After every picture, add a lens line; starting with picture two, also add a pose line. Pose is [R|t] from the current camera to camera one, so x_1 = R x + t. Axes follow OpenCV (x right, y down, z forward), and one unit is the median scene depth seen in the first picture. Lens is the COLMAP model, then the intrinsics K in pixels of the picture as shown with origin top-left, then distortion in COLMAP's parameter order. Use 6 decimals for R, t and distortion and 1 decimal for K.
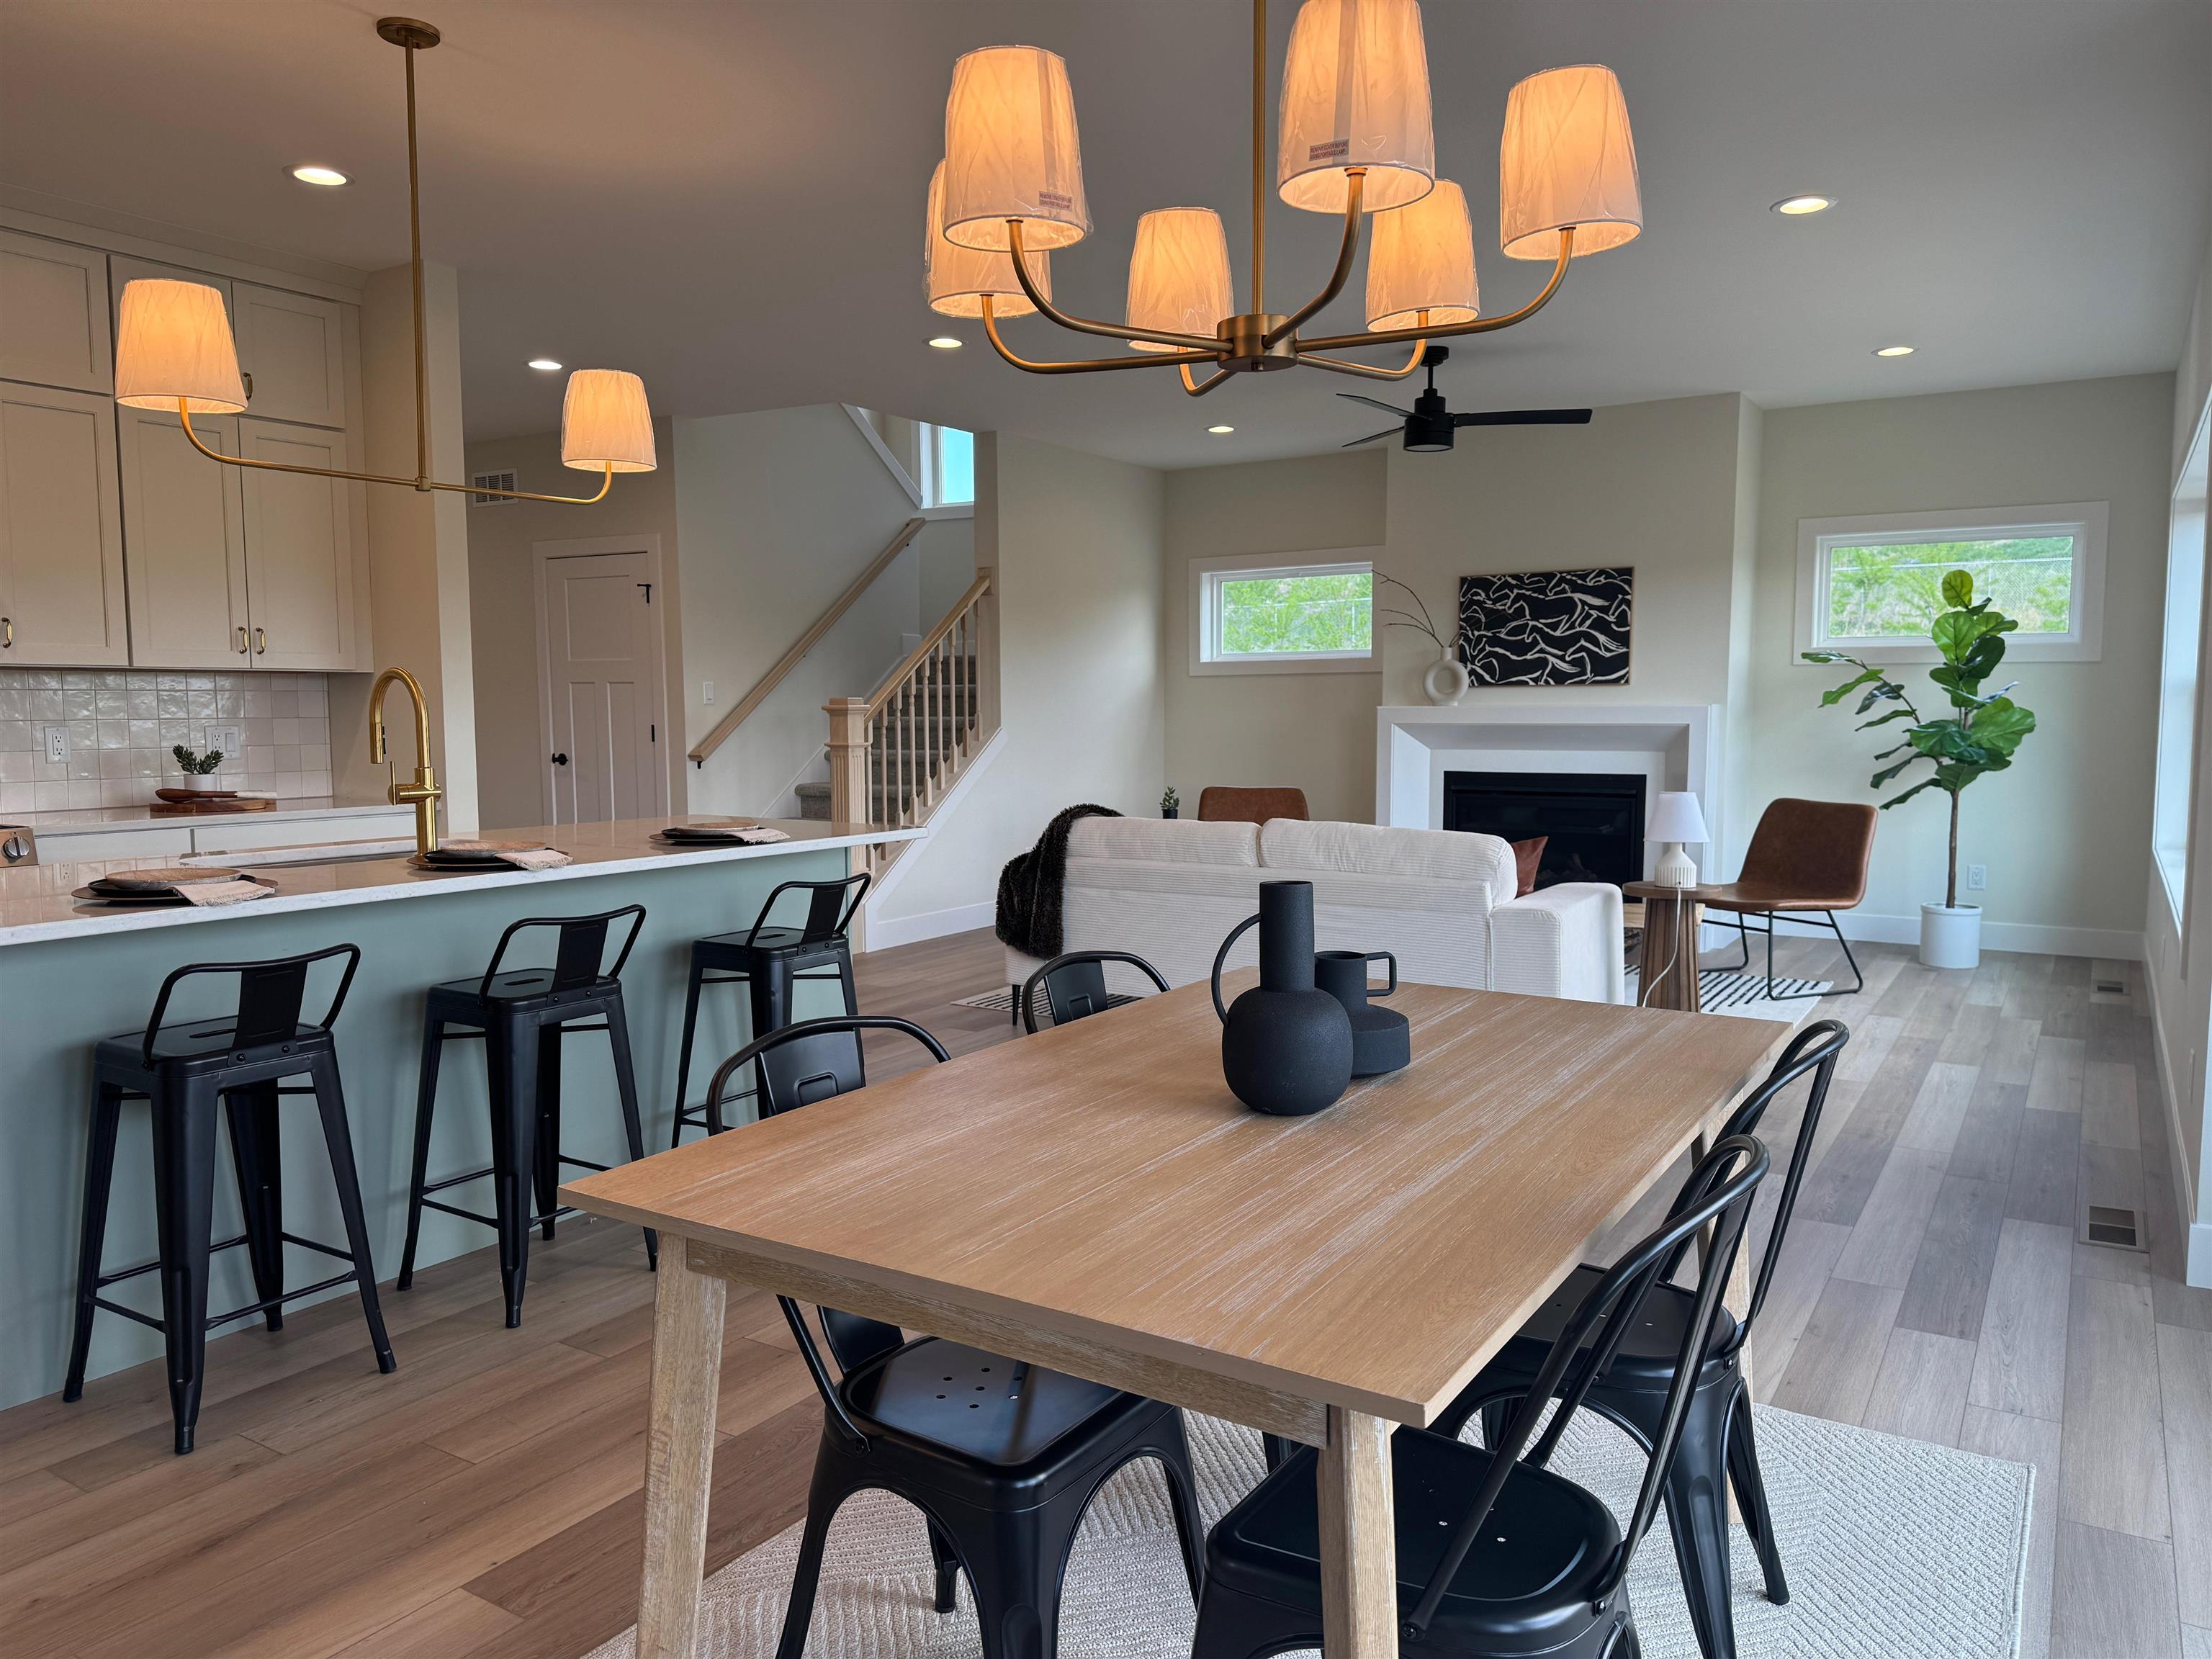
lens RADIAL K [[1523.6, 0, 1047.2], [0, 1523.6, 837.9], [0, 0, 1]] dist [0.045533, -0.045536]
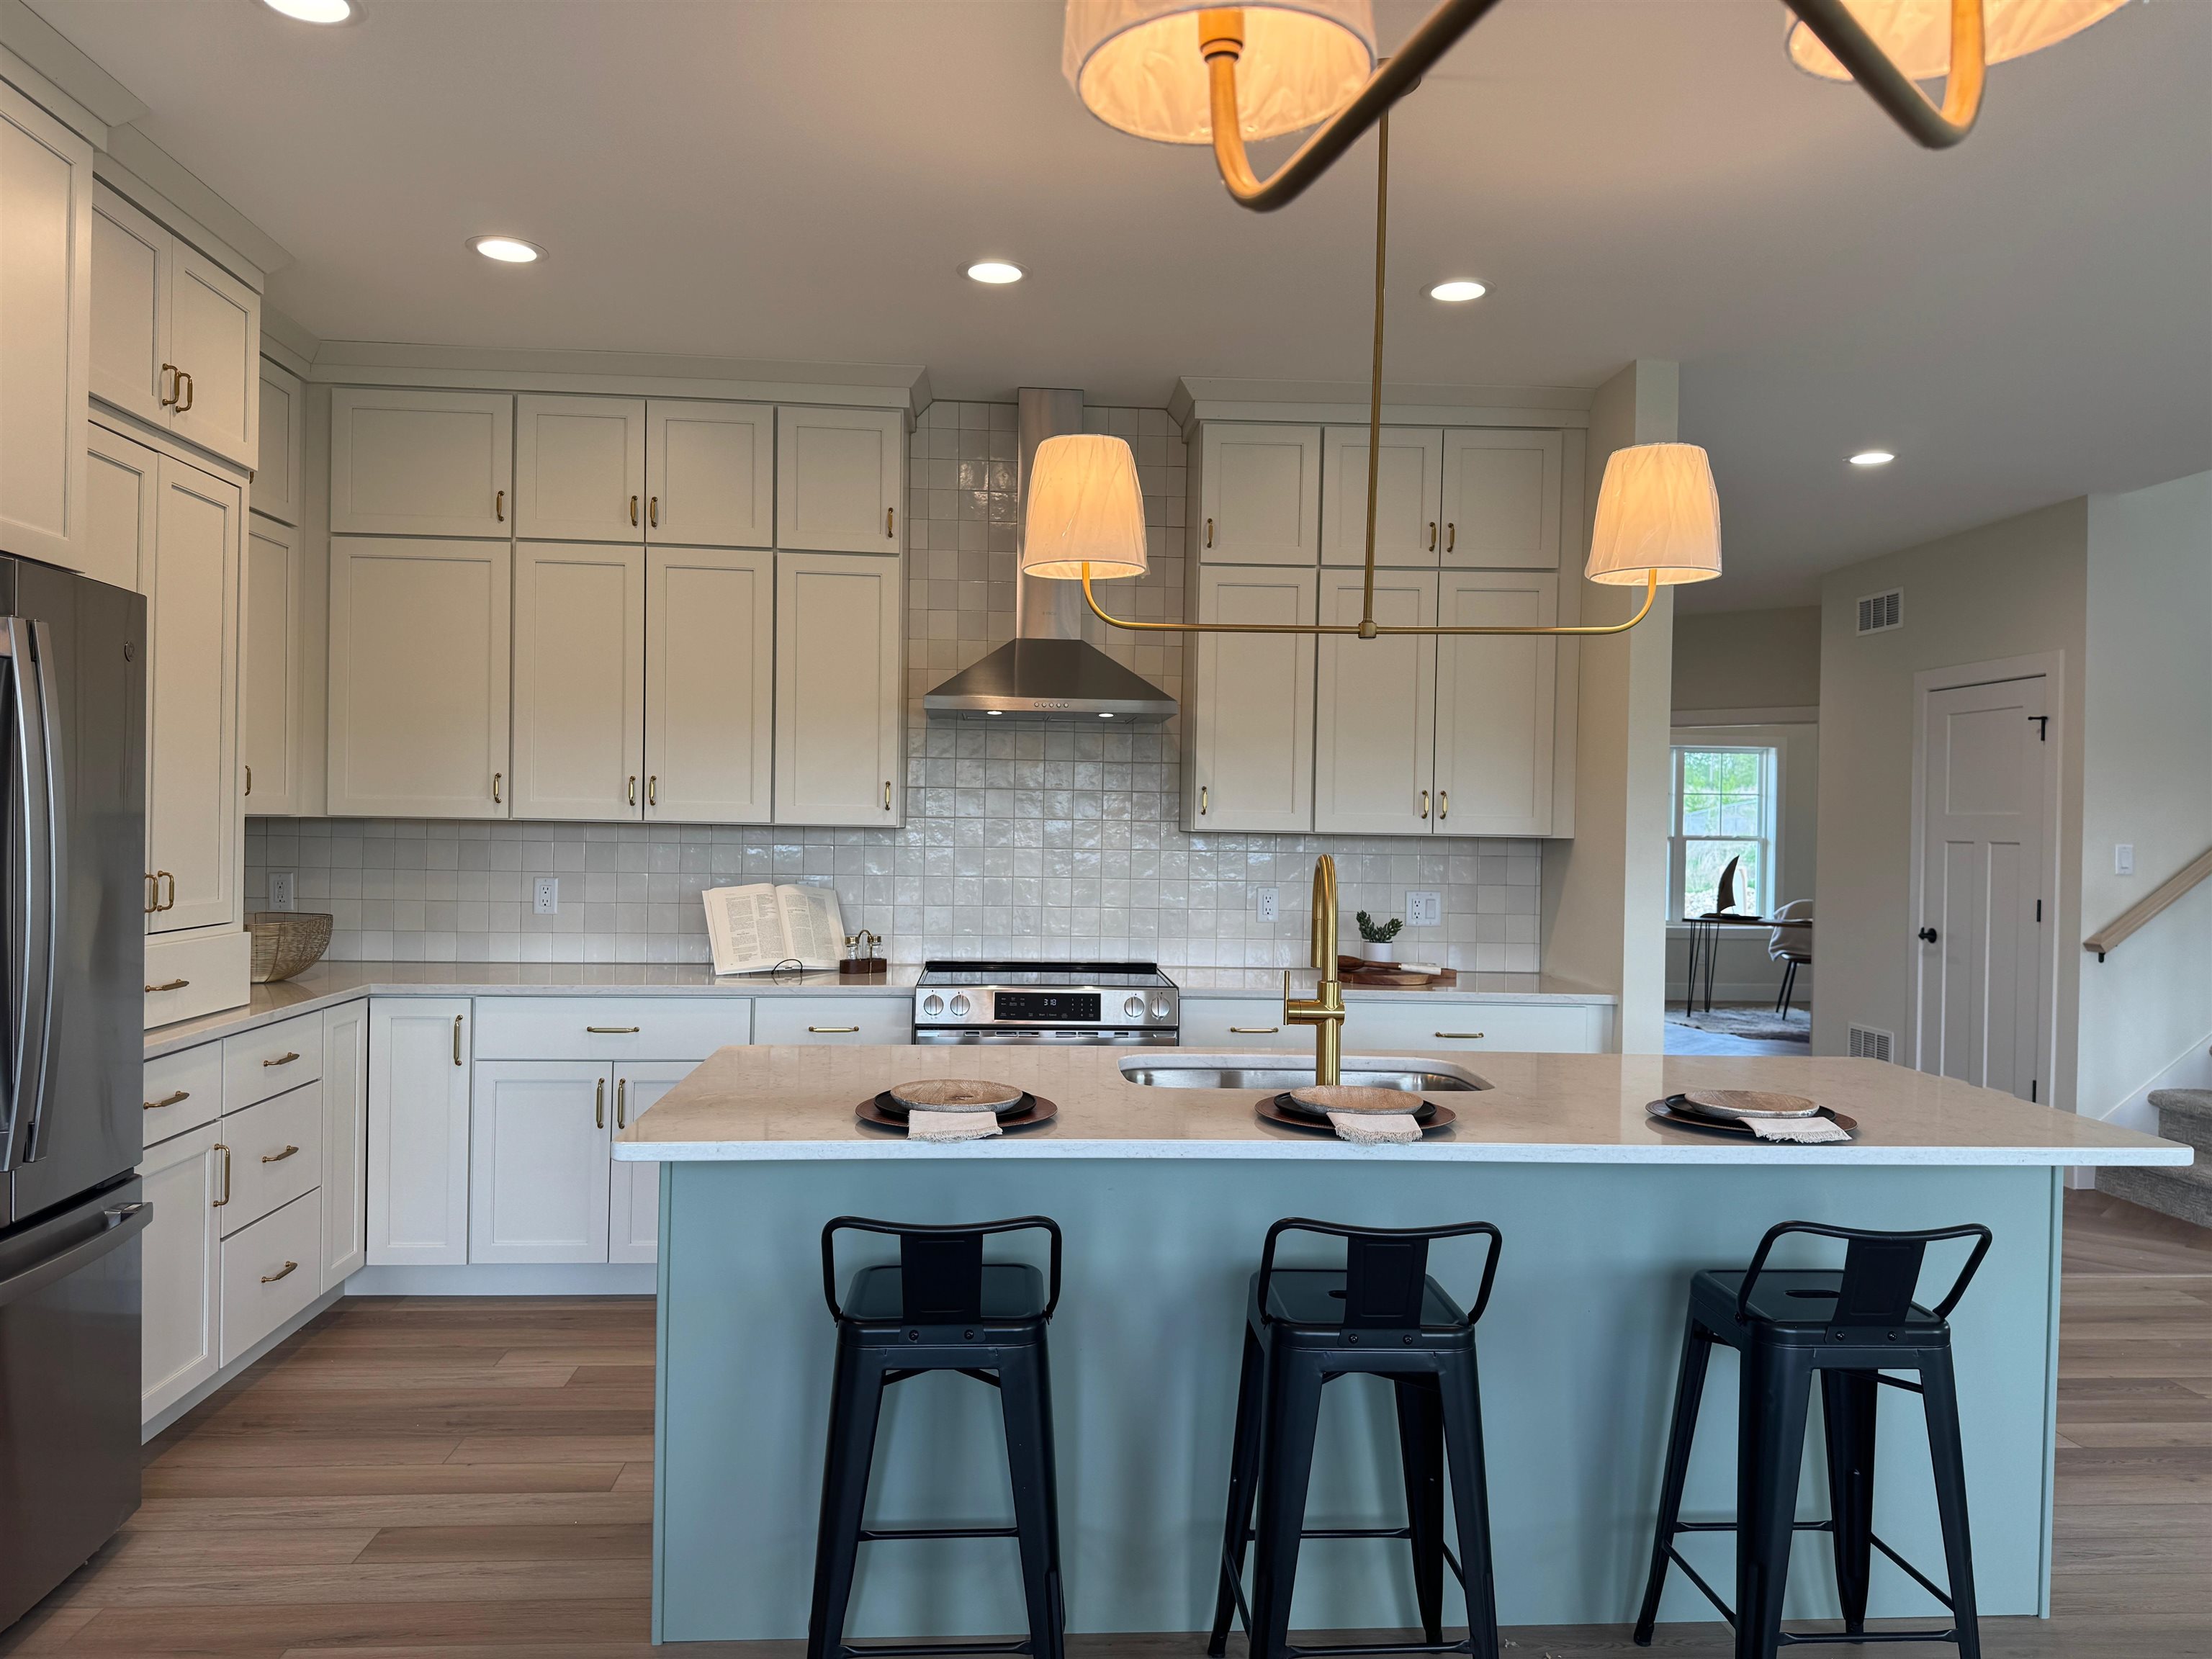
lens RADIAL K [[1523.6, 0, 1120.1], [0, 1523.6, 835.0], [0, 0, 1]] dist [0.045533, -0.045536]
pose [[0.618663, 0.017357, -0.785465, 0.129307], [-0.087841, 0.995016, -0.047200, -0.065376], [0.780731, 0.098197, 0.617104, 0.369489]]
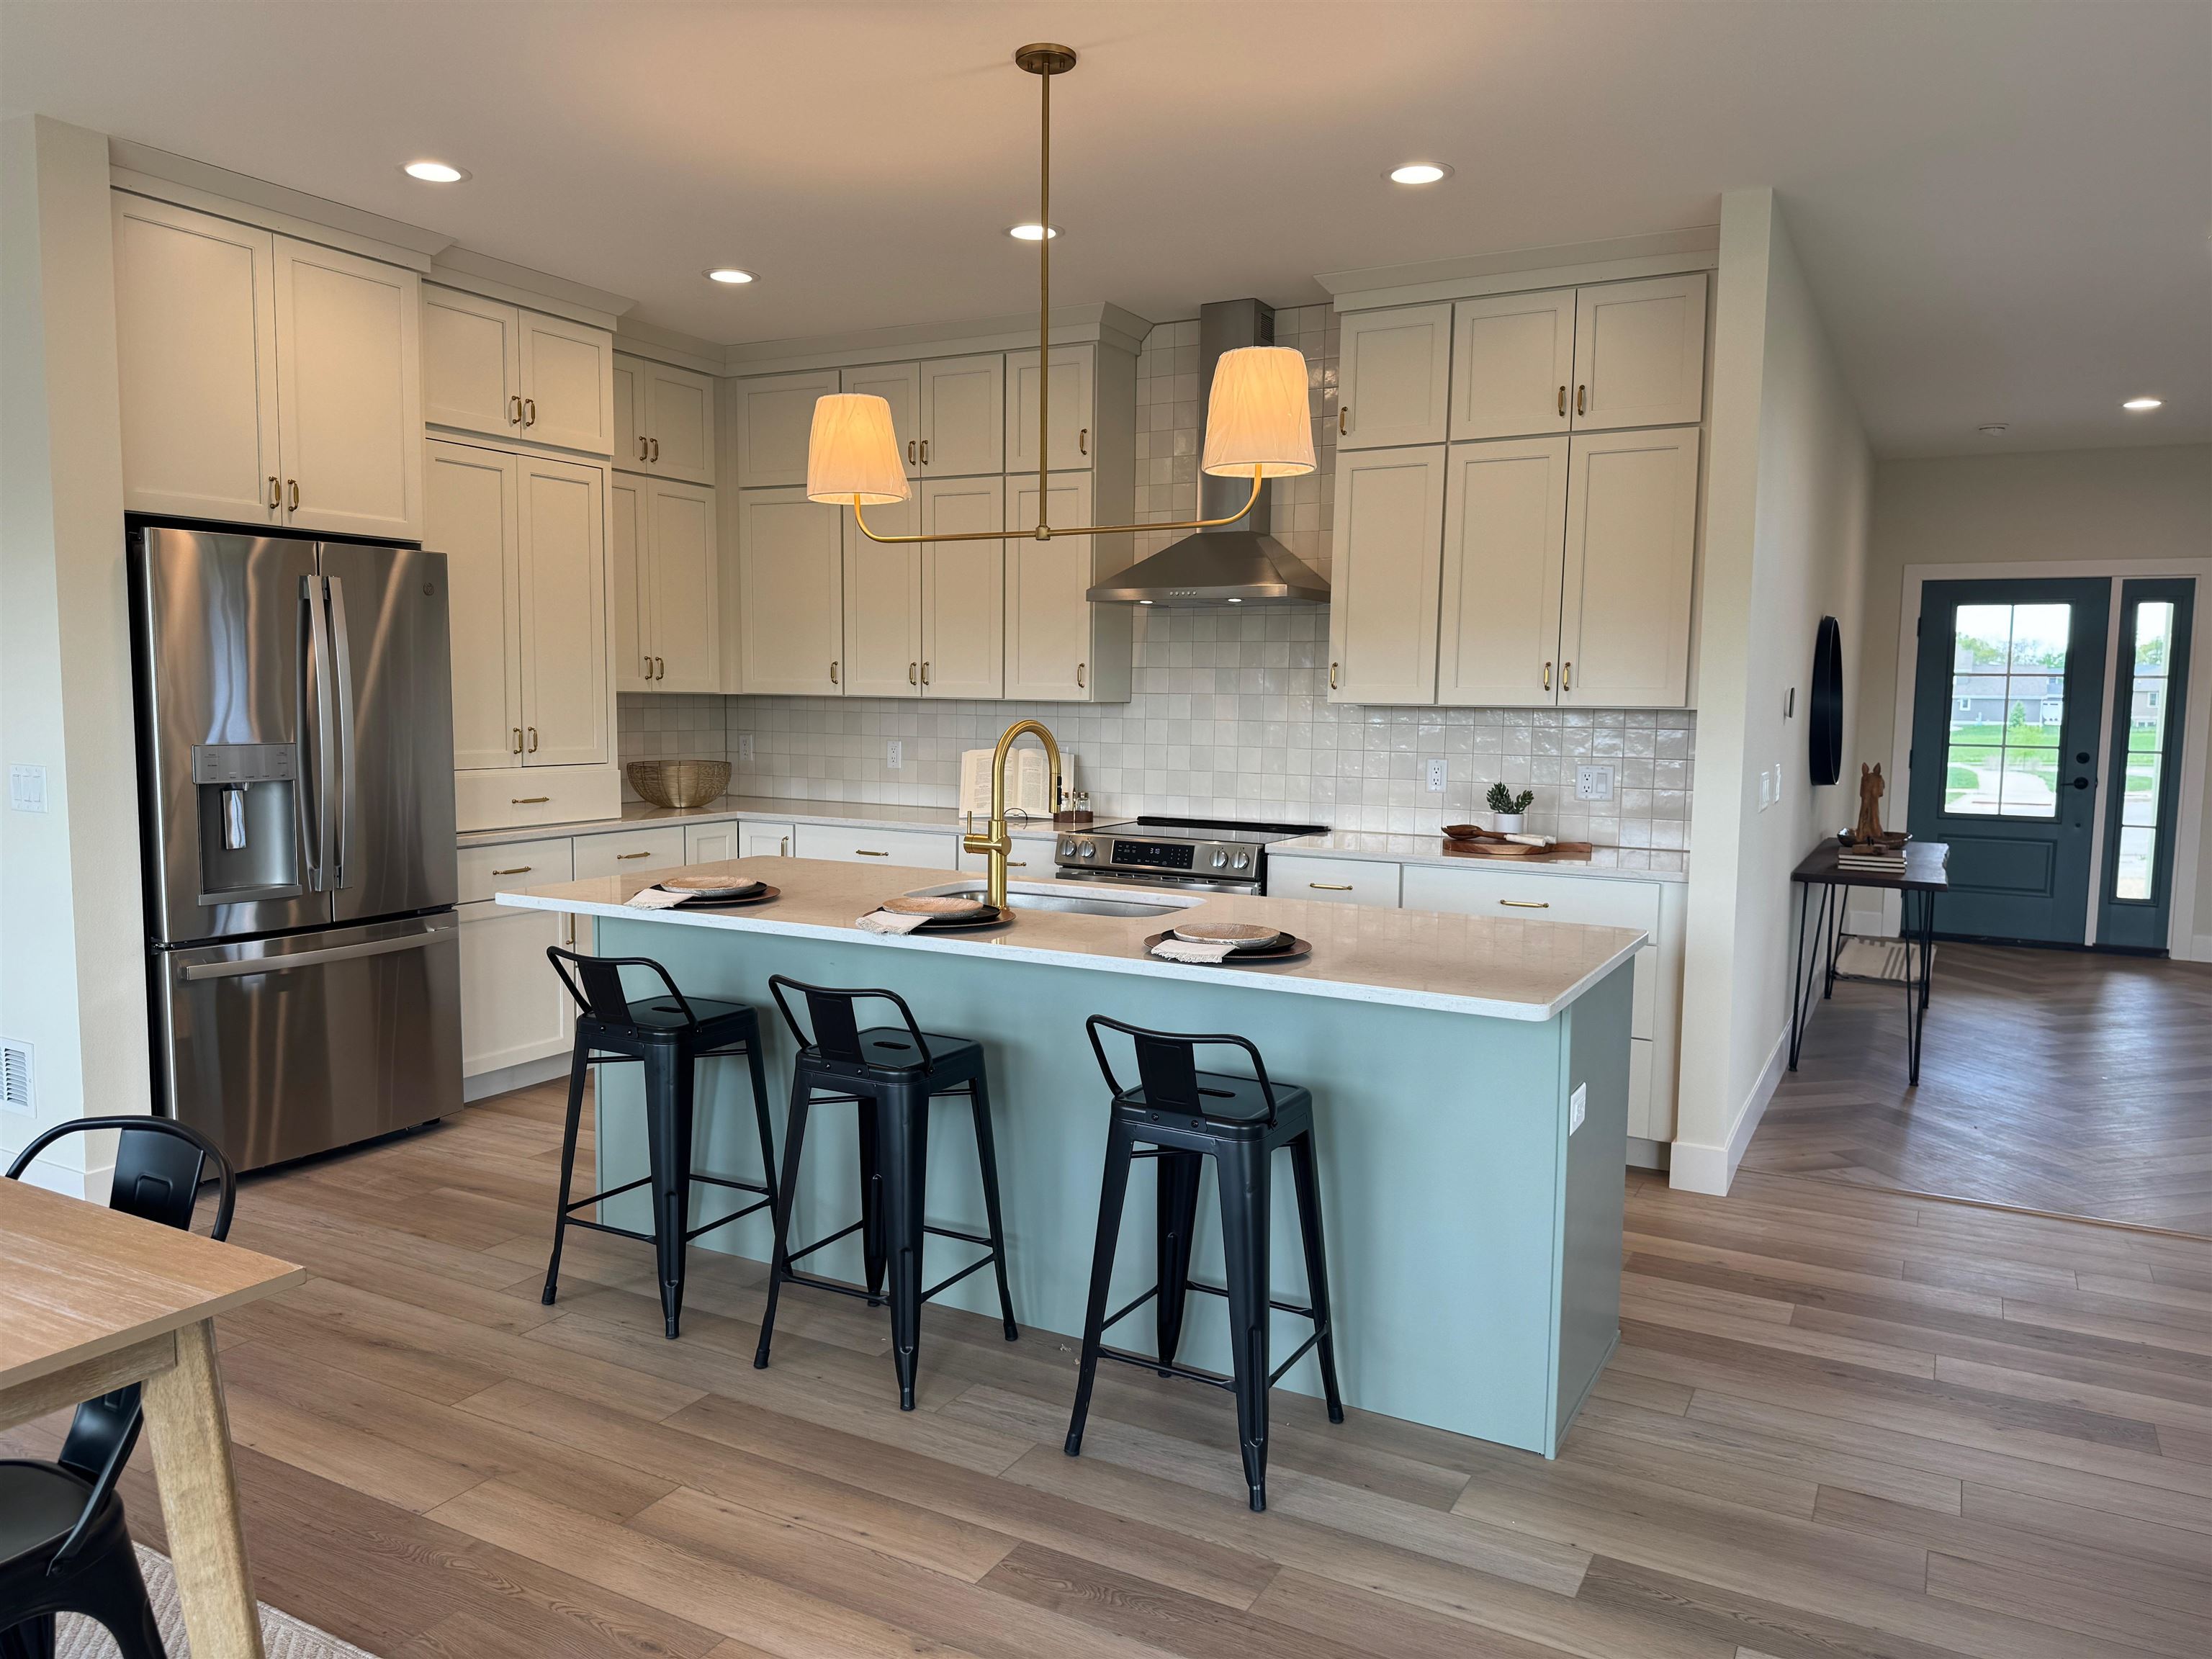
lens RADIAL K [[1523.6, 0, 1113.5], [0, 1523.6, 837.4], [0, 0, 1]] dist [0.045533, -0.045536]
pose [[0.104987, 0.097723, -0.989660, 0.513105], [-0.102096, 0.990961, 0.087021, -0.113451], [0.989219, 0.091904, 0.114016, 0.850024]]
